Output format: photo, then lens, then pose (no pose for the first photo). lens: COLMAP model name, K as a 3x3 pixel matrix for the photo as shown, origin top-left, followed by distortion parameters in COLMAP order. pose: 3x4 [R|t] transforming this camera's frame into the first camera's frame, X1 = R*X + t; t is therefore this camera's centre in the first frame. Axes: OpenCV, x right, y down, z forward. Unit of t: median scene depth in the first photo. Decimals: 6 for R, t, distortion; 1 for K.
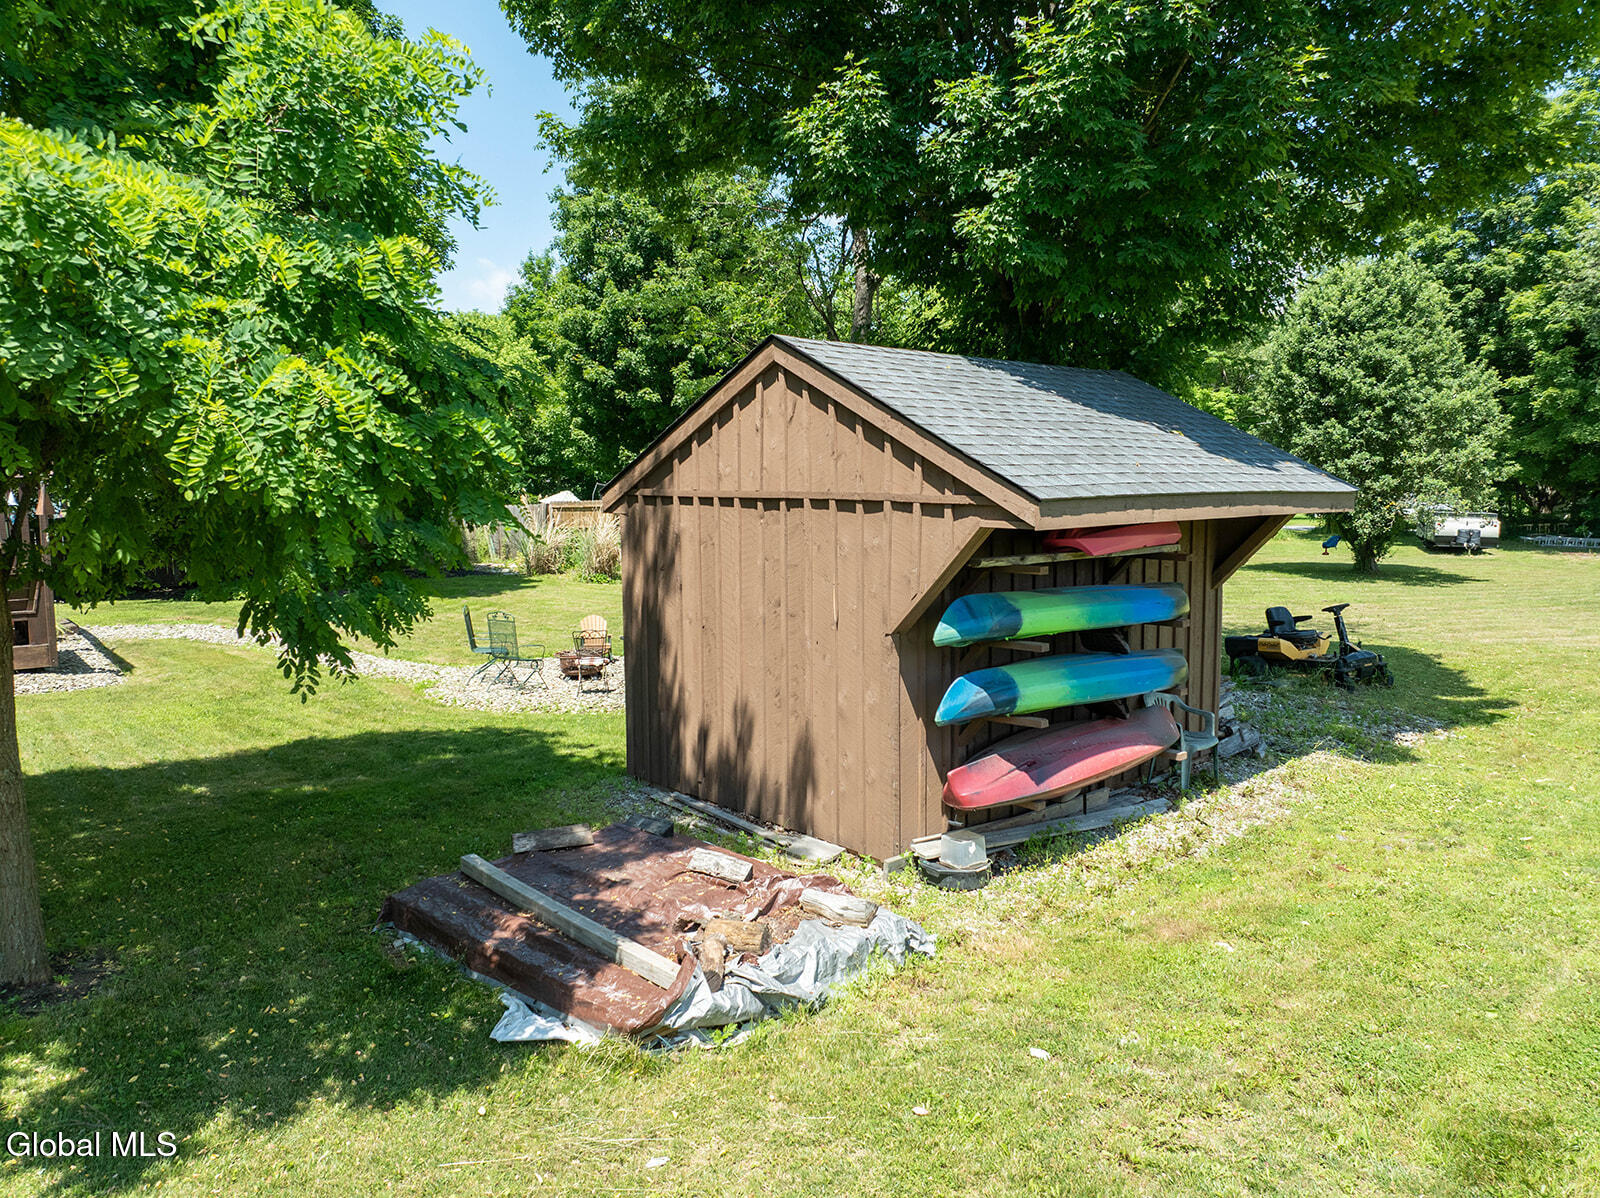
lens RADIAL K [[1123.0, 0, 800.0], [0, 1123.0, 599.0], [0, 0, 1]] dist [-0.033733, -0.004779]
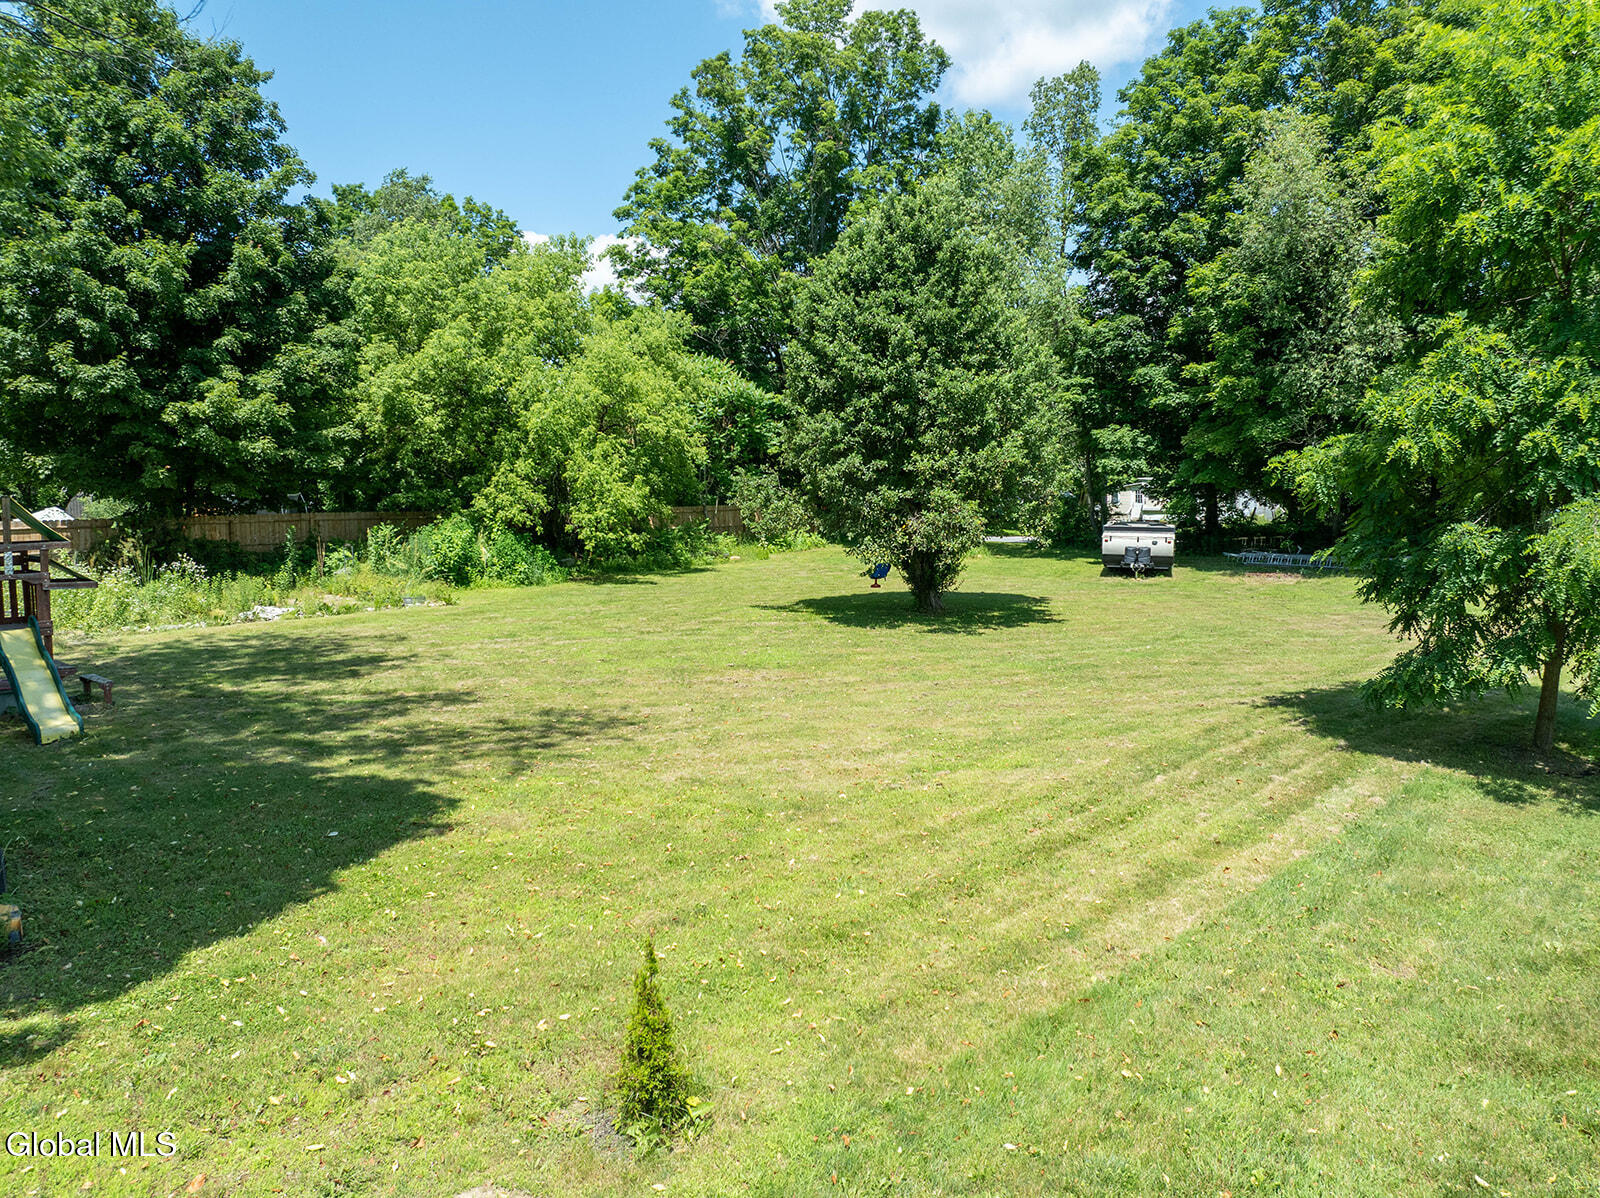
lens RADIAL K [[1123.0, 0, 800.0], [0, 1123.0, 599.0], [0, 0, 1]] dist [-0.033733, -0.004779]
pose [[0.997088, -0.009389, 0.075673, 0.384704], [0.009535, 0.999953, -0.001567, -0.033060], [-0.075655, 0.002284, 0.997131, 0.243631]]
